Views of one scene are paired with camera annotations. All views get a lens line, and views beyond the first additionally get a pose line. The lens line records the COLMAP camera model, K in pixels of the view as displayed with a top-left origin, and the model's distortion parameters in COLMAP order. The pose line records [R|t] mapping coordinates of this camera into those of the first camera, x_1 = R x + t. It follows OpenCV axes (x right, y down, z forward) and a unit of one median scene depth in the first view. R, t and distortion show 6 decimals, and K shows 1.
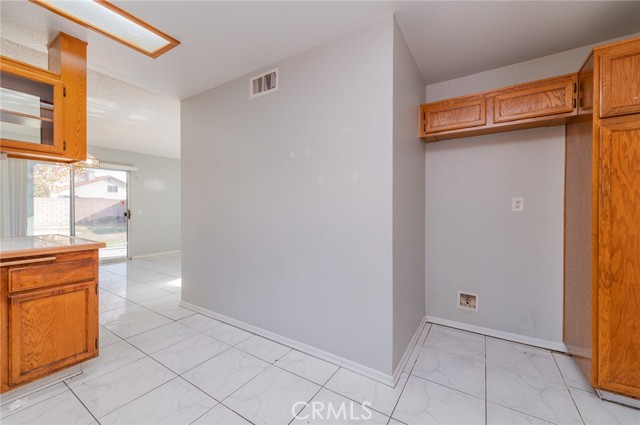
lens RADIAL K [[250.3, 0, 318.6], [0, 250.3, 214.1], [0, 0, 1]] dist [0.008556, -0.001248]
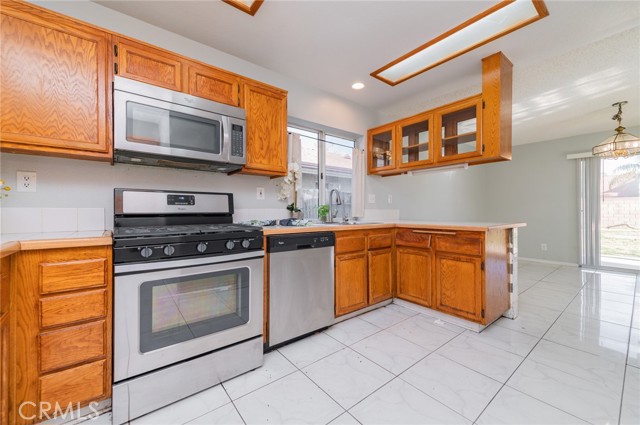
lens RADIAL K [[250.3, 0, 306.7], [0, 250.3, 208.2], [0, 0, 1]] dist [0.008556, -0.001248]
pose [[-0.350958, -0.009002, -0.936348, 0.539561], [-0.007758, 0.999947, -0.006705, 0.049109], [0.936359, 0.004911, -0.351010, 0.710748]]
